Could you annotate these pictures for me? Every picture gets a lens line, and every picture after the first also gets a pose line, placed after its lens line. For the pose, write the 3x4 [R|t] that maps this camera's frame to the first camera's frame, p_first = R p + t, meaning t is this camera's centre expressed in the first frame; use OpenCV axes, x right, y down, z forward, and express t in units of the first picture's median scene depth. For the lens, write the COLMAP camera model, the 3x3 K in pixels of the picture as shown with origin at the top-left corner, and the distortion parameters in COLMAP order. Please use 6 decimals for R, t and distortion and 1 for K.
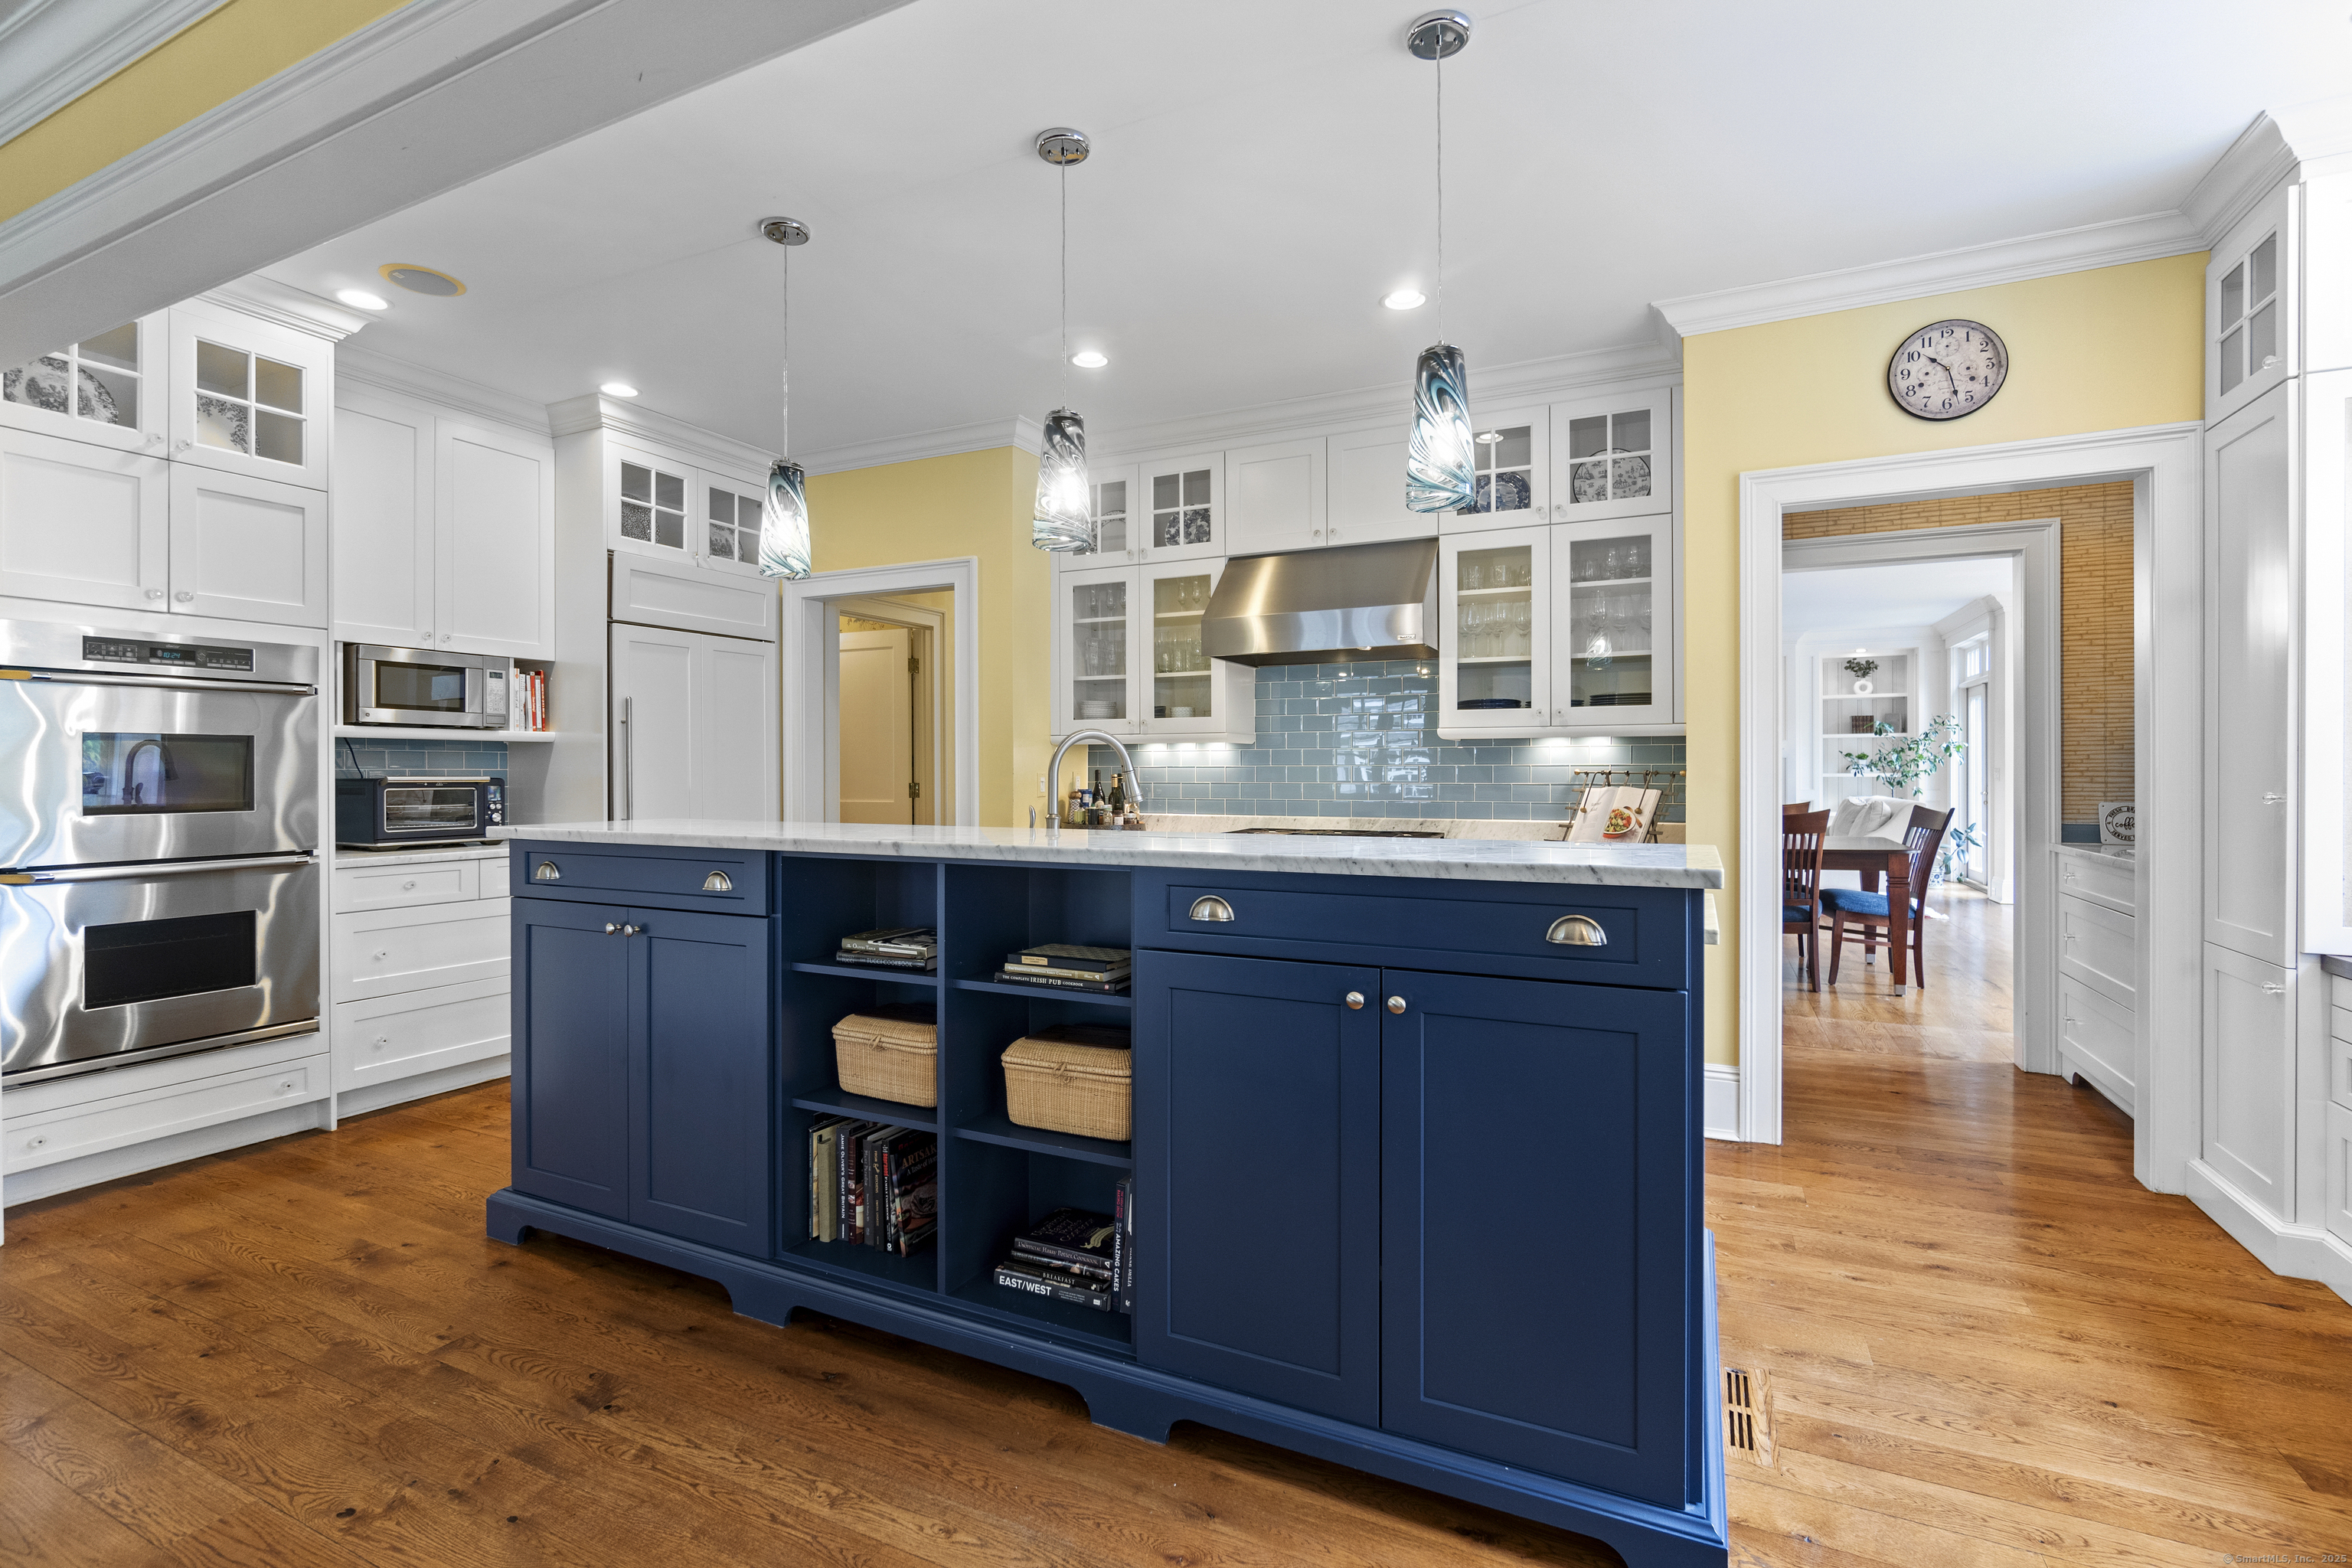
lens RADIAL K [[1074.2, 0, 1169.9], [0, 1074.2, 778.1], [0, 0, 1]] dist [0.001345, 0.000068]
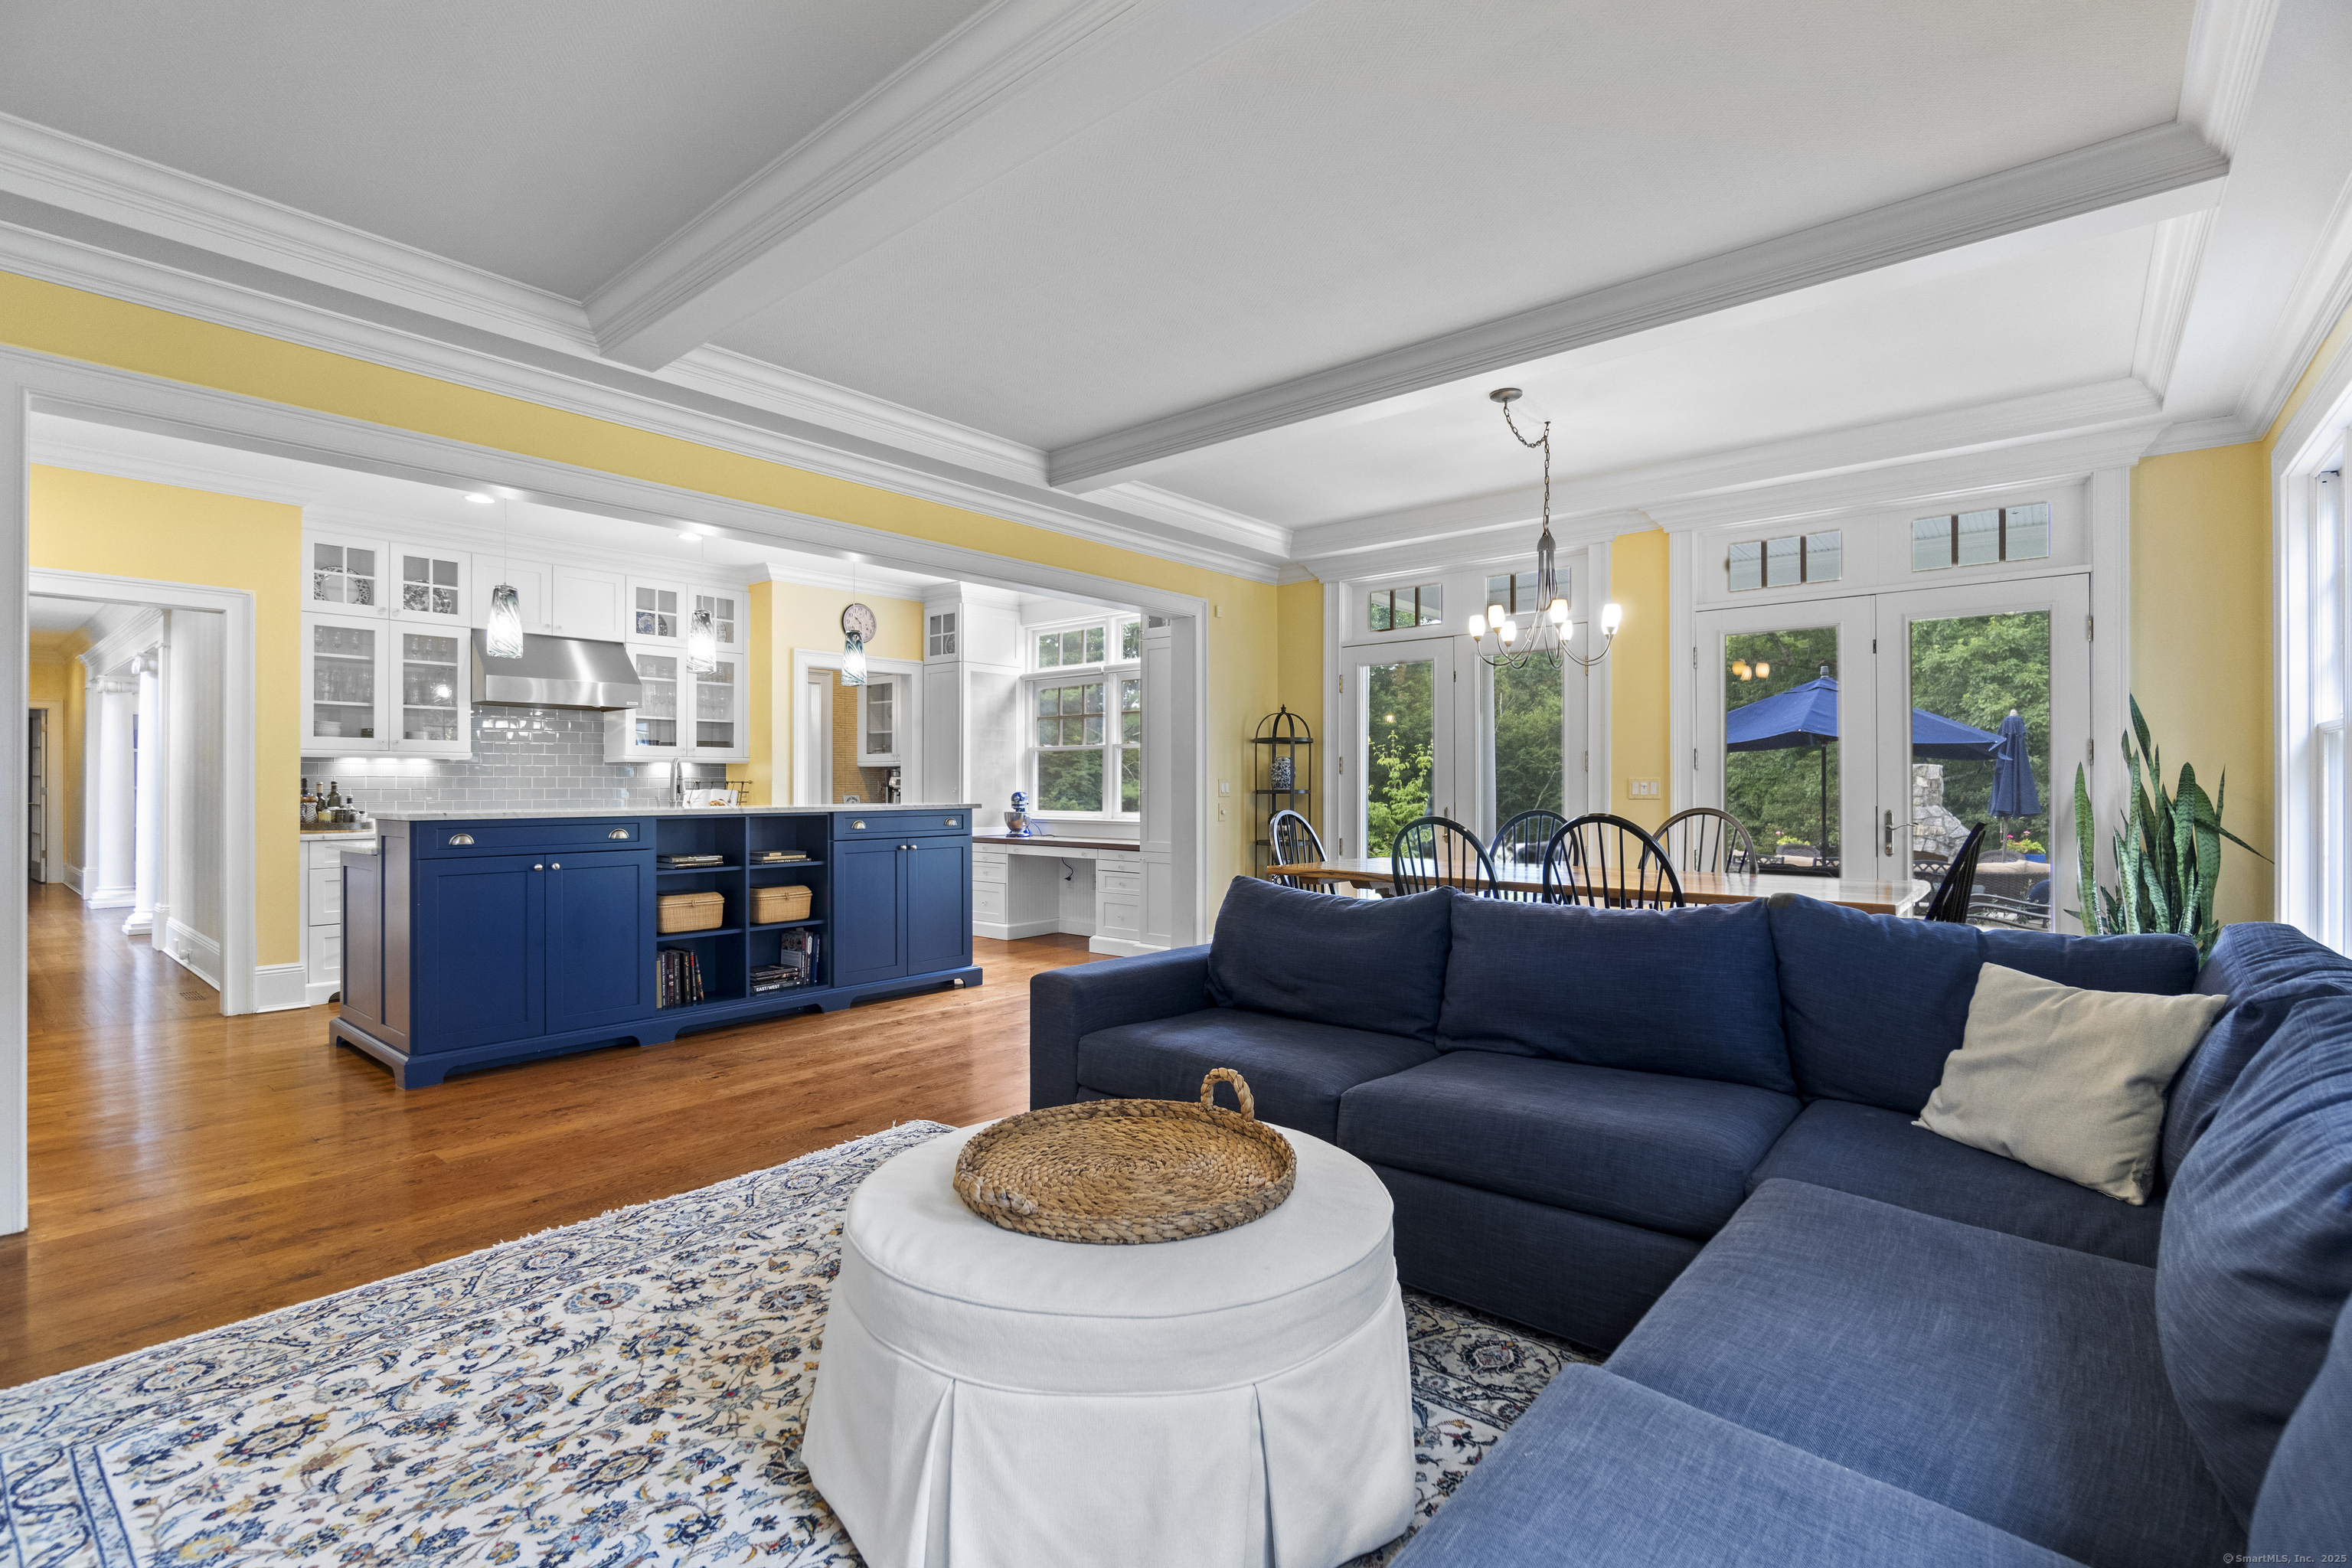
lens RADIAL K [[1074.2, 0, 1173.1], [0, 1074.2, 784.0], [0, 0, 1]] dist [0.001345, 0.000068]
pose [[0.239482, 0.003862, 0.970893, -1.241325], [0.011195, 0.999915, -0.006739, 0.020692], [-0.970836, 0.012483, 0.239419, -0.258608]]
